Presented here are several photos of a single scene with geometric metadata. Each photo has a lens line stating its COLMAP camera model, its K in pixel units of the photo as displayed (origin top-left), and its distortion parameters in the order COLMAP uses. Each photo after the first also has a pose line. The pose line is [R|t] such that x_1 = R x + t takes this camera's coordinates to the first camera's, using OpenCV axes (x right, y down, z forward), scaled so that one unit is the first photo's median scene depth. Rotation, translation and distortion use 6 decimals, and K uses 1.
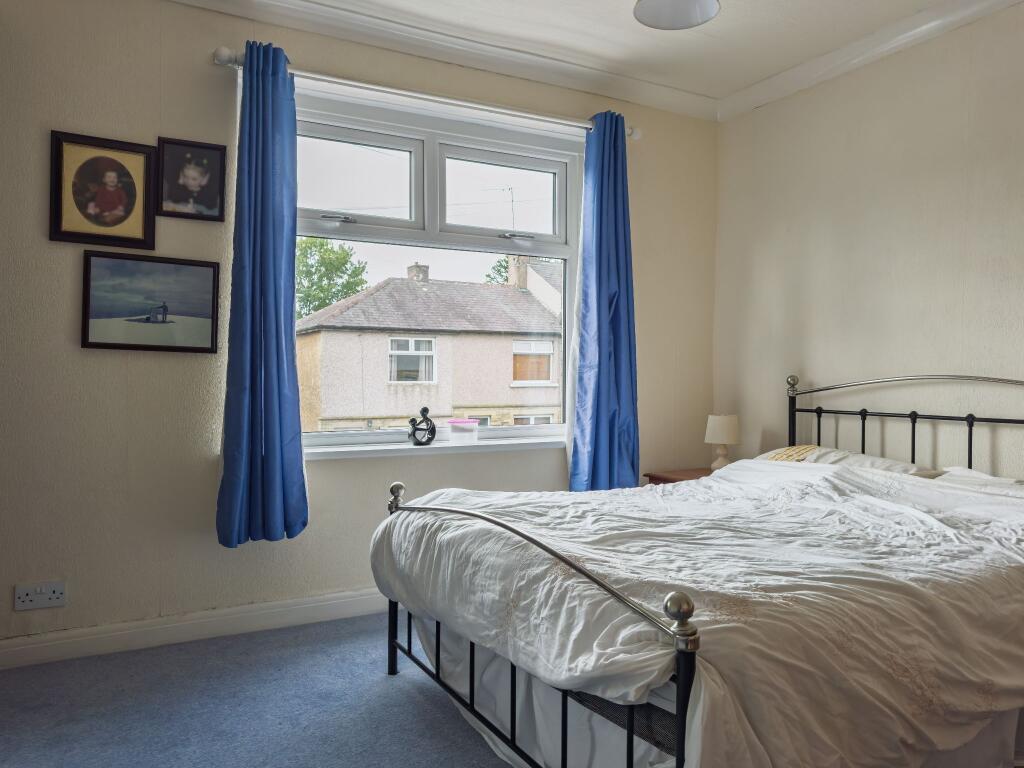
lens RADIAL K [[742.4, 0, 492.5], [0, 742.4, 384.3], [0, 0, 1]] dist [-0.011123, -0.007713]
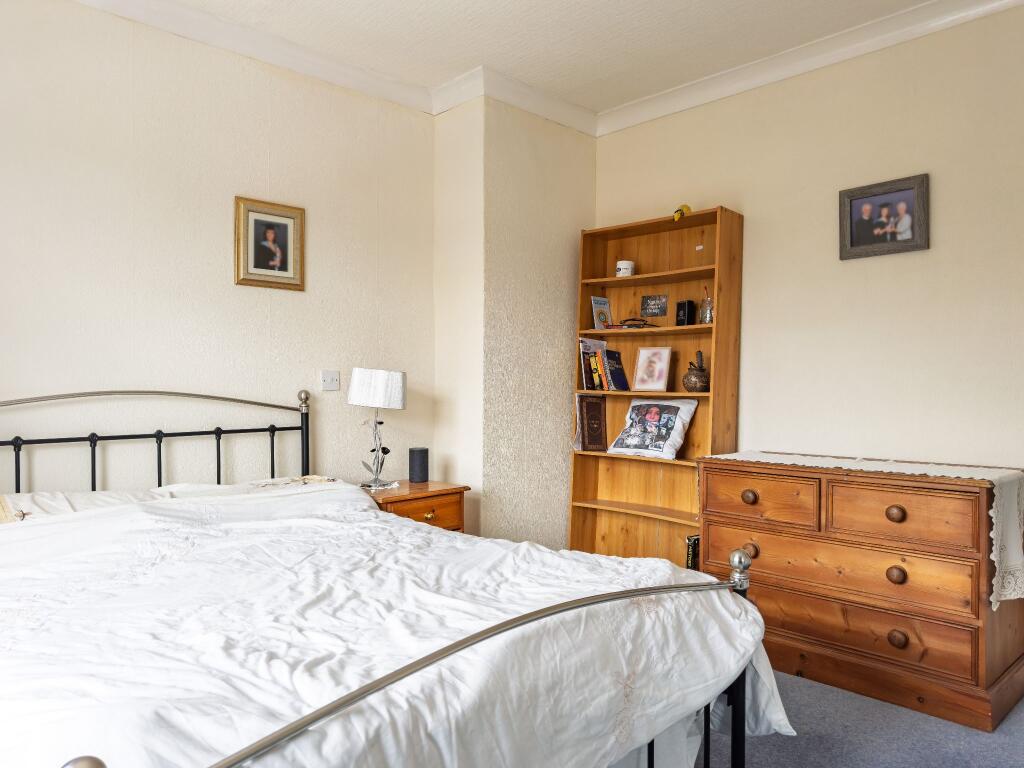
lens RADIAL K [[750.9, 0, 506.5], [0, 750.9, 394.2], [0, 0, 1]] dist [0.002353, -0.002538]
pose [[-0.294991, -0.018100, 0.955328, -0.573971], [0.019140, 0.999508, 0.024847, -0.029185], [-0.955308, 0.025615, -0.294500, 1.108921]]
